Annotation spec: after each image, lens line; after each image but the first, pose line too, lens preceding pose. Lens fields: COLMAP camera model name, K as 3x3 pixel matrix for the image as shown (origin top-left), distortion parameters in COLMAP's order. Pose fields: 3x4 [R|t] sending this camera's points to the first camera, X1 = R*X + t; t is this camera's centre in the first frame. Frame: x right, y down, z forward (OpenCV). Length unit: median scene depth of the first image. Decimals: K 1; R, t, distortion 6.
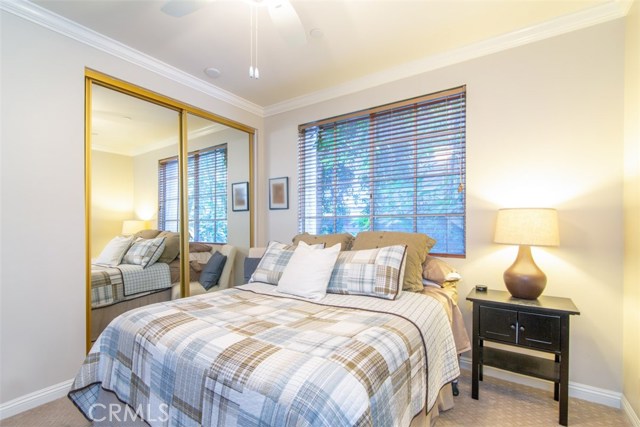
lens RADIAL K [[294.9, 0, 329.7], [0, 294.9, 230.2], [0, 0, 1]] dist [0.005481, 0.000578]
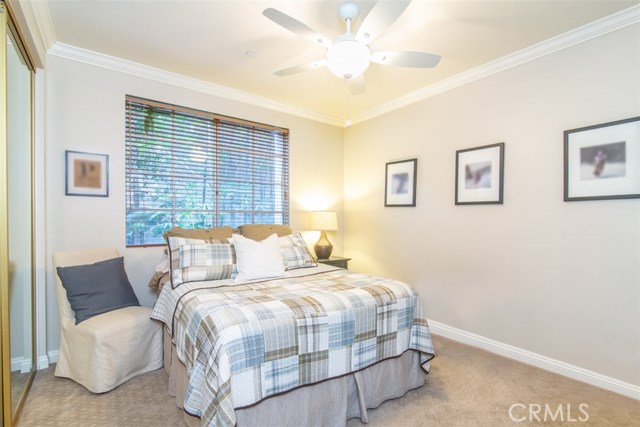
lens RADIAL K [[294.9, 0, 321.9], [0, 294.9, 216.4], [0, 0, 1]] dist [0.005481, 0.000578]
pose [[0.338980, 0.012200, 0.940715, -1.139395], [0.008025, 0.999842, -0.015859, -0.008568], [-0.940760, 0.012925, 0.338828, 0.374394]]
